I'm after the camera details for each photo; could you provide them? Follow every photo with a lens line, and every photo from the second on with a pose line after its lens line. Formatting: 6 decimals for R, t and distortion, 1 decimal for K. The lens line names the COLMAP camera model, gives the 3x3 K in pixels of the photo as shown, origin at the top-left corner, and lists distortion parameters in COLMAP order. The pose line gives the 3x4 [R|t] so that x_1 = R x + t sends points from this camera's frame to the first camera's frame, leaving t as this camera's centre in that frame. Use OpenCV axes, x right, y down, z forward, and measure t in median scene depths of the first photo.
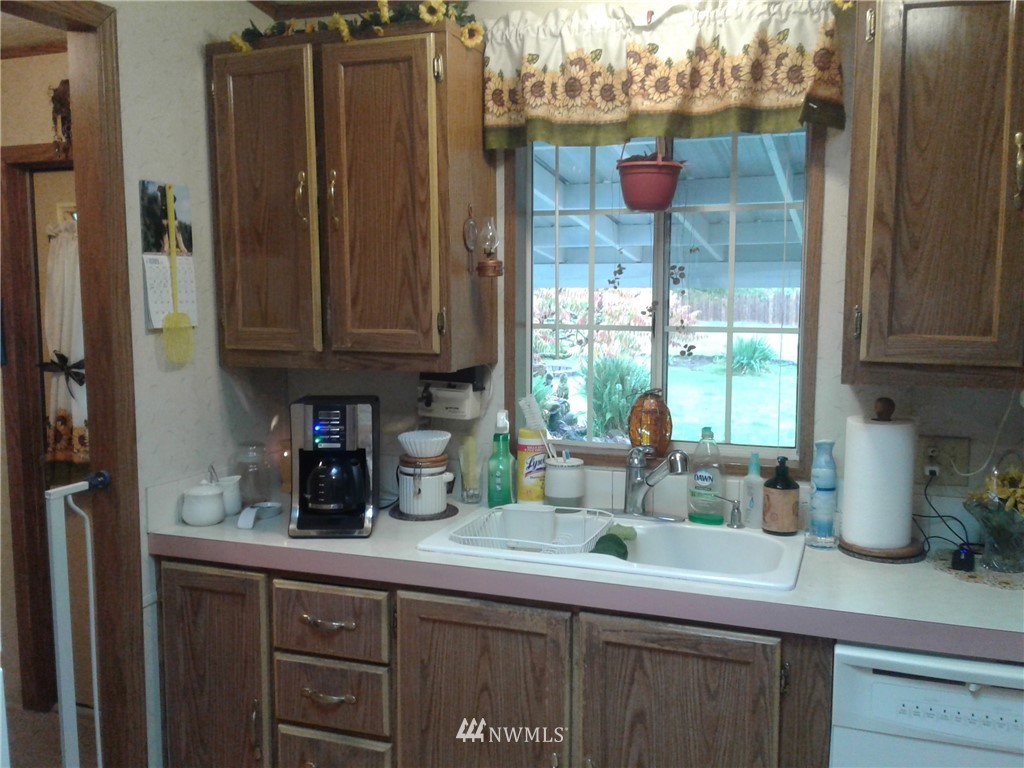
lens RADIAL K [[976.0, 0, 512.1], [0, 976.0, 388.0], [0, 0, 1]] dist [-0.014998, 0.000000]
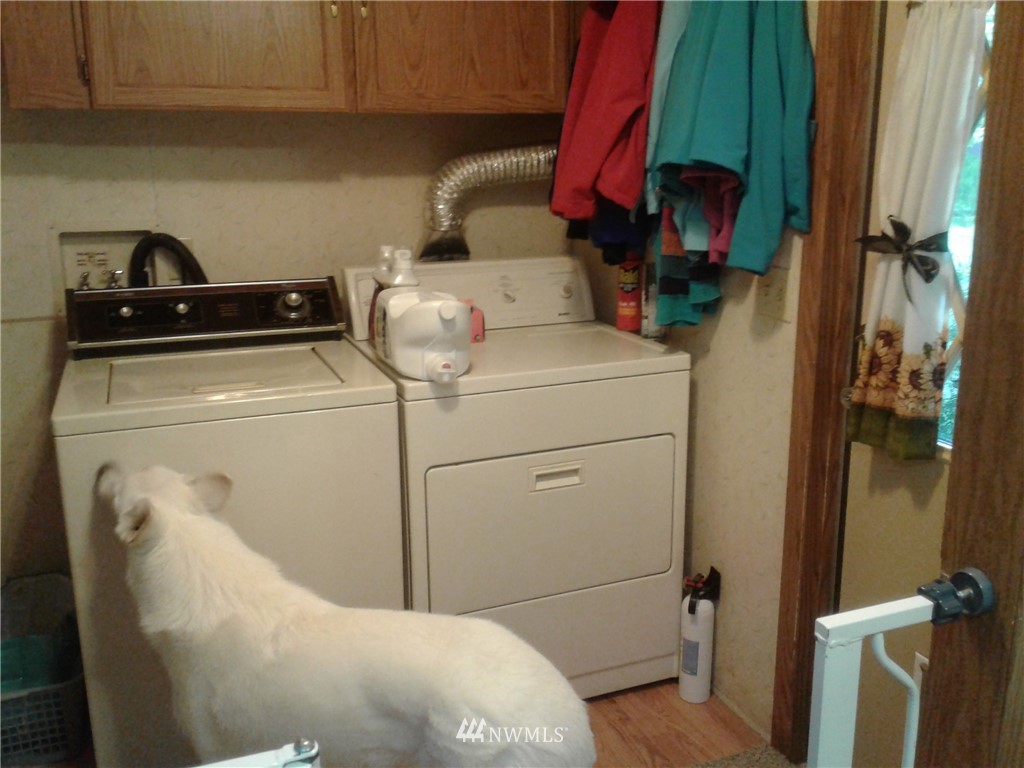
lens RADIAL K [[976.0, 0, 510.9], [0, 976.0, 384.1], [0, 0, 1]] dist [-0.014998, 0.000000]
pose [[0.694831, 0.177033, -0.697043, -0.209805], [-0.074062, 0.981690, 0.175500, -0.024920], [0.715349, -0.070318, 0.695220, 0.437952]]
